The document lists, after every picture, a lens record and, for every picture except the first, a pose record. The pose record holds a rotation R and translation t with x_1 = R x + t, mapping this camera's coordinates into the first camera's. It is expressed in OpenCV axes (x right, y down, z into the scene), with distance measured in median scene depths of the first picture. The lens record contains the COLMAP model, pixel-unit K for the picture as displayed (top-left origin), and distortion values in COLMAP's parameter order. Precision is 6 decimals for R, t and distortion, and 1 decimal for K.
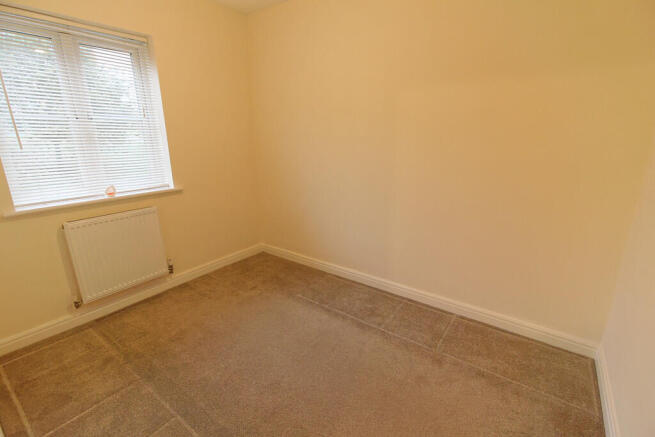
lens RADIAL K [[300.3, 0, 331.4], [0, 300.3, 217.9], [0, 0, 1]] dist [-0.001716, 0.000045]
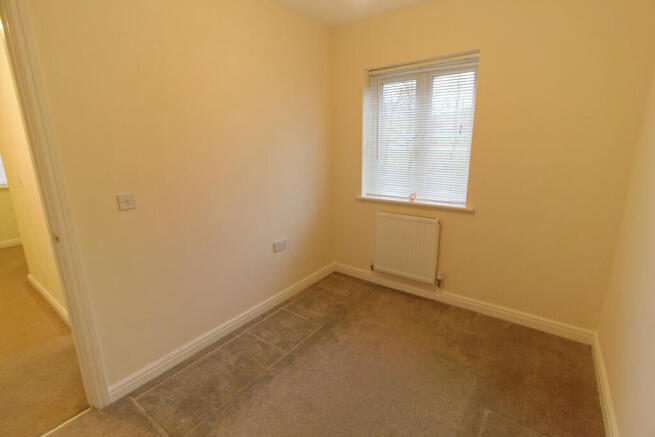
lens RADIAL K [[300.3, 0, 330.5], [0, 300.3, 216.1], [0, 0, 1]] dist [-0.001716, 0.000045]
pose [[-0.007625, 0.236638, -0.971568, 0.437322], [-0.258531, 0.938097, 0.230514, -0.197771], [0.965973, 0.252938, 0.054025, 0.598004]]
